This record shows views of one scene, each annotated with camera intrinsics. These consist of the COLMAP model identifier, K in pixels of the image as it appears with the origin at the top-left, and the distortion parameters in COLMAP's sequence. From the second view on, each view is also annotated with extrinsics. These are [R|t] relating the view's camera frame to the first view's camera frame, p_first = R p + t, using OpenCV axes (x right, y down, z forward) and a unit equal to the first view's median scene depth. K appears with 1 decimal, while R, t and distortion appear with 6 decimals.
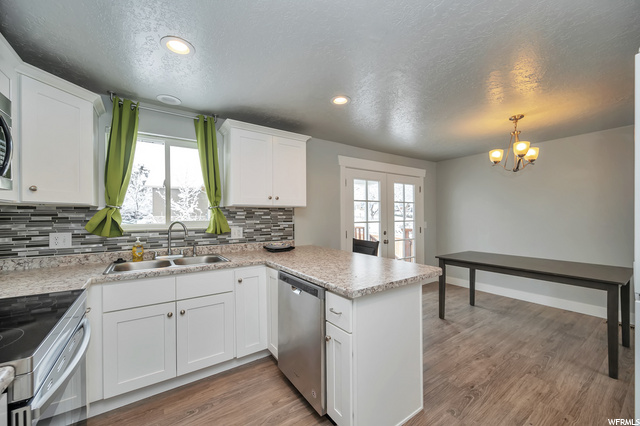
lens RADIAL K [[253.0, 0, 321.8], [0, 253.0, 212.3], [0, 0, 1]] dist [-0.001743, 0.000300]
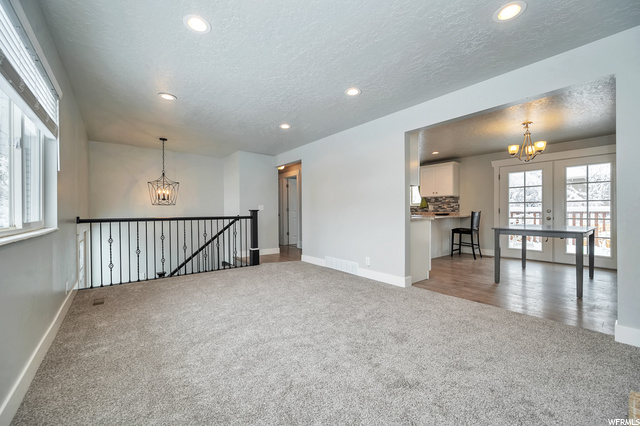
lens RADIAL K [[253.0, 0, 319.2], [0, 253.0, 212.8], [0, 0, 1]] dist [-0.001743, 0.000300]
pose [[0.056869, 0.008523, -0.998345, 1.982996], [0.014935, 0.999844, 0.009387, 0.087861], [0.998270, -0.015444, 0.056733, -0.231651]]
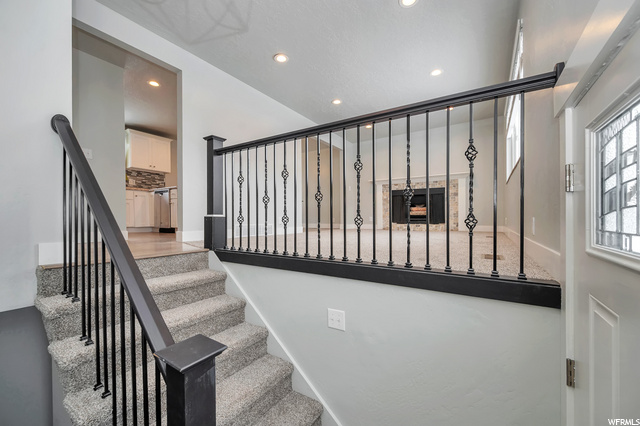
lens RADIAL K [[253.0, 0, 323.1], [0, 253.0, 214.4], [0, 0, 1]] dist [-0.001743, 0.000300]
pose [[0.923774, 0.000165, 0.382937, 0.307618], [-0.005000, 0.999920, 0.011630, 0.298734], [-0.382905, -0.012659, 0.923701, -1.461687]]
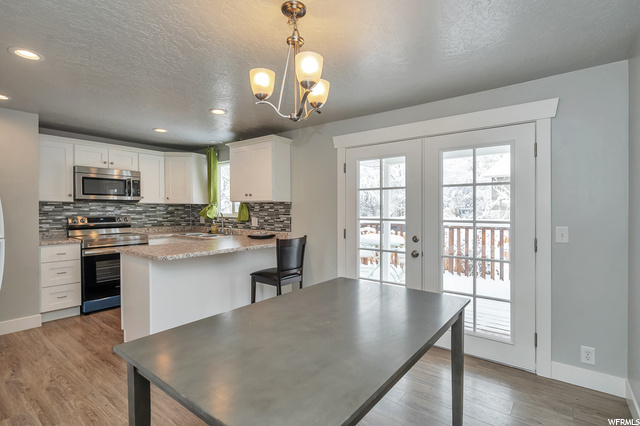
lens RADIAL K [[311.2, 0, 321.7], [0, 311.2, 213.0], [0, 0, 1]] dist [-0.002894, -0.000152]
pose [[0.291367, 0.016845, -0.956463, 1.270278], [0.005403, 0.999800, 0.019254, 0.004847], [0.956596, -0.010778, 0.291218, 0.815676]]
